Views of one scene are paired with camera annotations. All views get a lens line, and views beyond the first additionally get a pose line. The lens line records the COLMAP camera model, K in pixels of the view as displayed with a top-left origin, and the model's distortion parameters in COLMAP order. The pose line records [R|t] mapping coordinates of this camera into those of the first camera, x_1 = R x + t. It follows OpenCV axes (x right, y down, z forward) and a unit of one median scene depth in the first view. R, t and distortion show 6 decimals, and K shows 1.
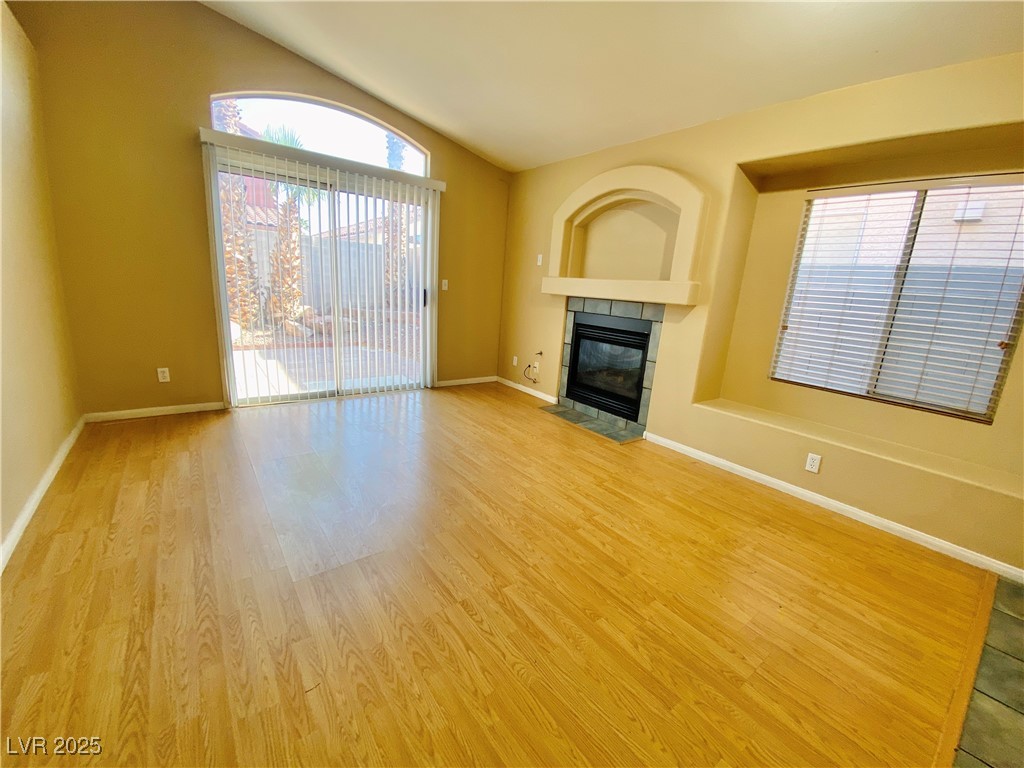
lens RADIAL K [[418.9, 0, 517.9], [0, 418.9, 385.7], [0, 0, 1]] dist [0.008456, -0.010594]
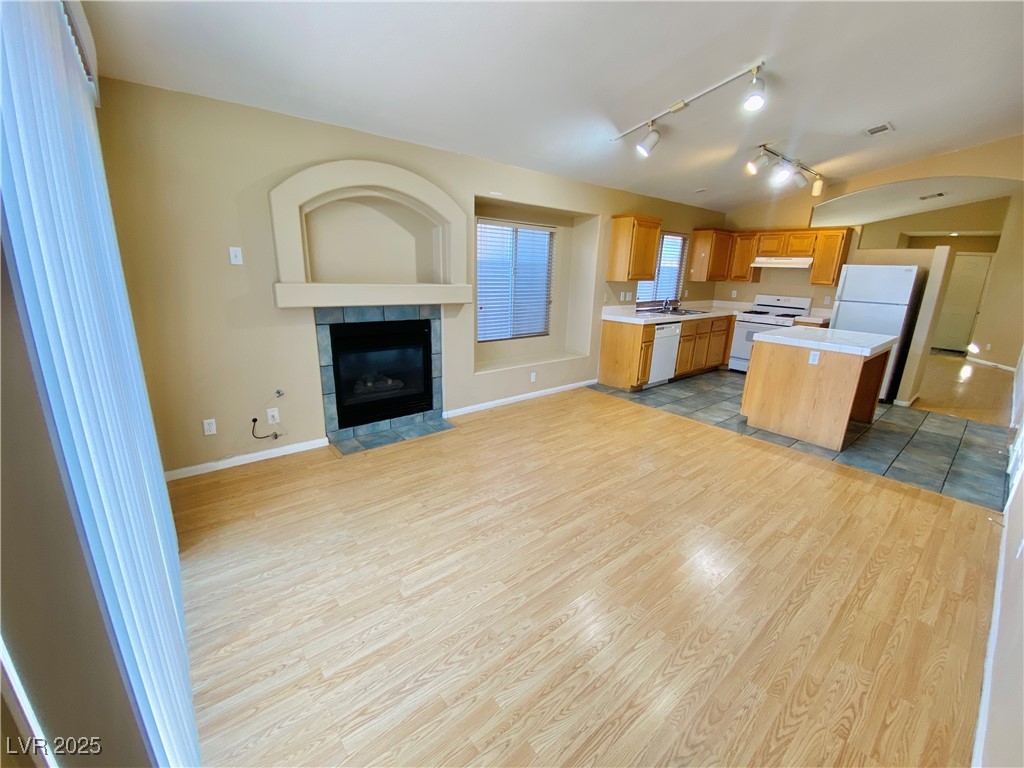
lens RADIAL K [[418.9, 0, 504.4], [0, 418.9, 382.9], [0, 0, 1]] dist [0.008456, -0.010594]
pose [[-0.023726, -0.334060, 0.942253, -0.810531], [0.204083, 0.921052, 0.331682, -0.334687], [-0.978666, 0.200167, 0.046323, 0.805307]]
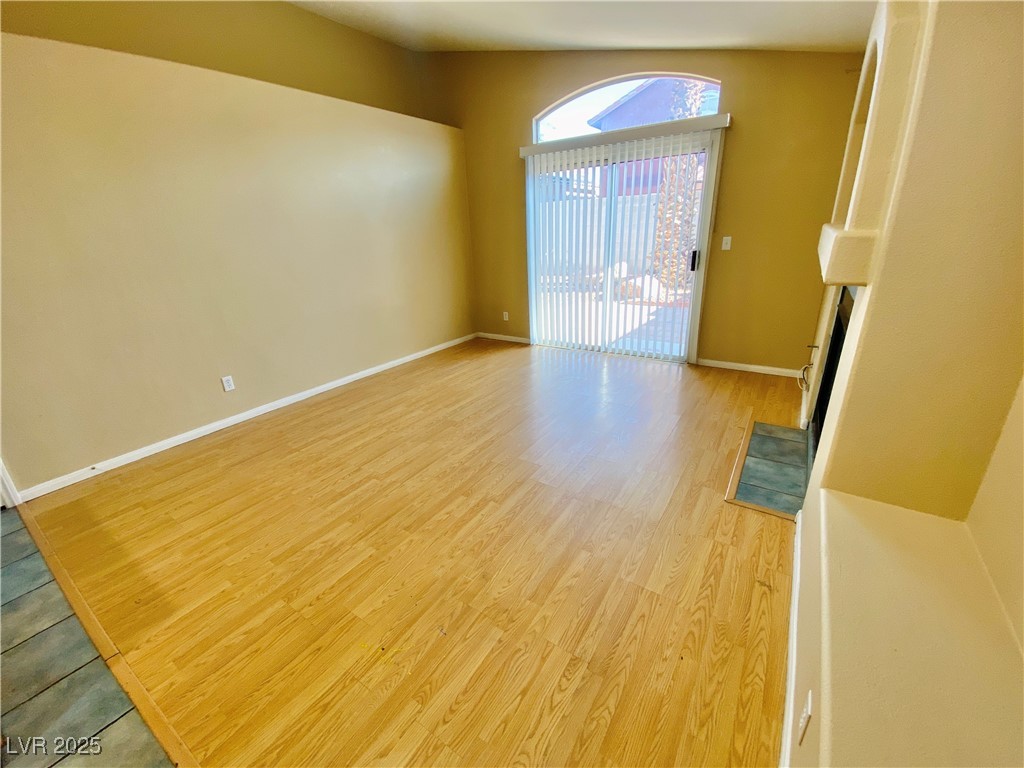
lens RADIAL K [[418.9, 0, 504.8], [0, 418.9, 386.7], [0, 0, 1]] dist [0.008456, -0.010594]
pose [[0.304999, 0.260730, -0.915967, 0.682884], [-0.161817, 0.961996, 0.219950, -0.110944], [0.938505, 0.081135, 0.335598, 0.457356]]
